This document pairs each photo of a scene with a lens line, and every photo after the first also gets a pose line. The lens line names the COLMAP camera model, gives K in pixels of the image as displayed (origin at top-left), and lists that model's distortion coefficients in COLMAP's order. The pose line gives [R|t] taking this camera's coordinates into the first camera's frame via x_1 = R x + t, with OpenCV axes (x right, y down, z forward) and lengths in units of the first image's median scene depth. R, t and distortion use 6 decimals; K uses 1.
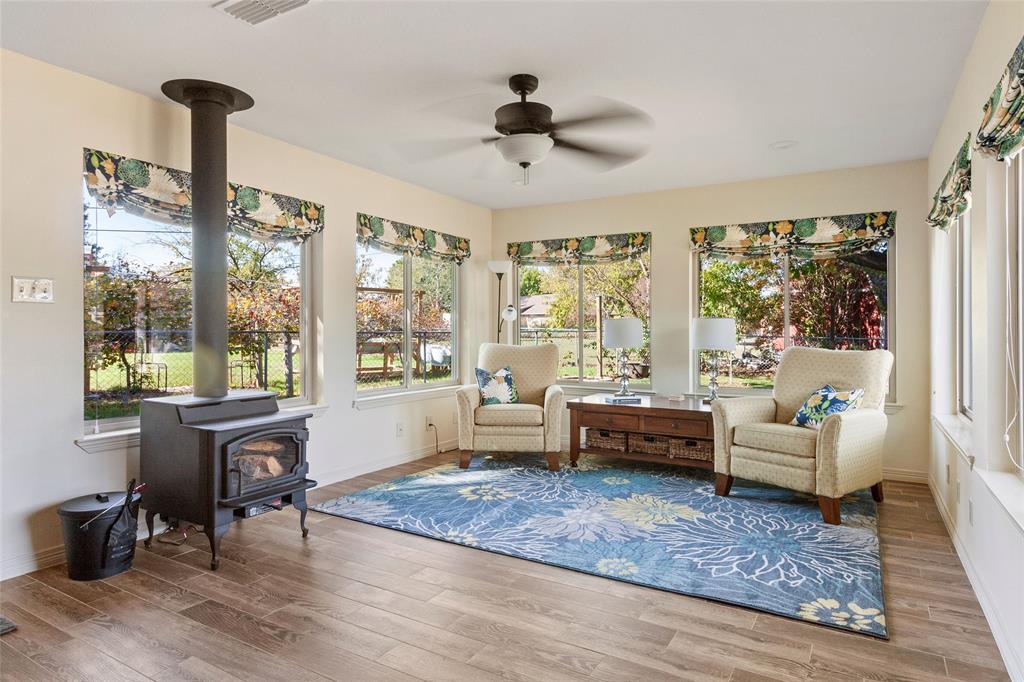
lens RADIAL K [[608.7, 0, 503.3], [0, 608.7, 325.8], [0, 0, 1]] dist [-0.001937, 0.002427]
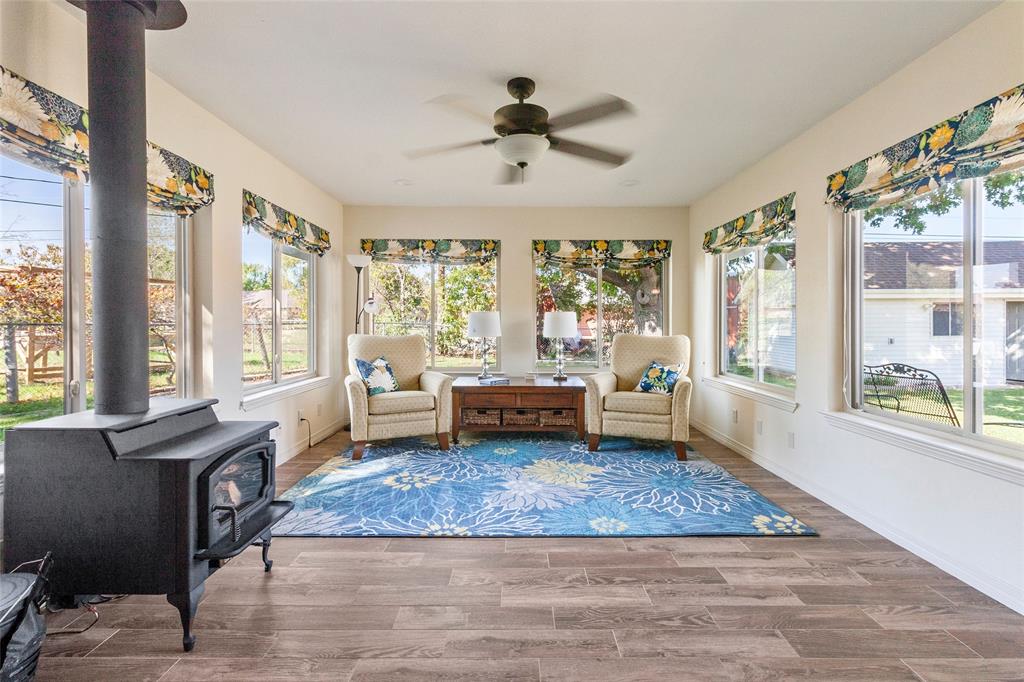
lens RADIAL K [[490.1, 0, 521.6], [0, 490.1, 324.4], [0, 0, 1]] dist [0.001058, 0.000512]
pose [[0.851092, -0.002676, 0.525010, -0.301357], [-0.003112, 0.999944, 0.010141, 0.002841], [-0.525008, -0.010265, 0.851035, 0.201020]]
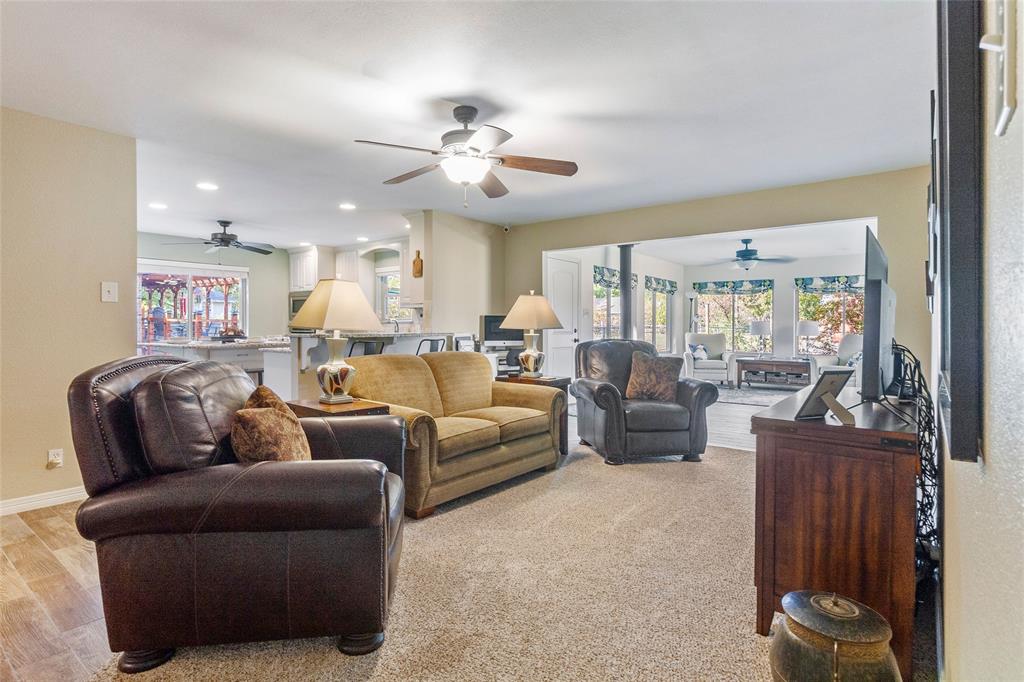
lens RADIAL K [[532.3, 0, 510.7], [0, 532.3, 328.6], [0, 0, 1]] dist [0.015688, 0.000323]
pose [[0.992972, 0.003826, -0.118286, -0.566446], [-0.002578, 0.999939, 0.010704, -0.004571], [0.118320, -0.010324, 0.992922, -1.204118]]
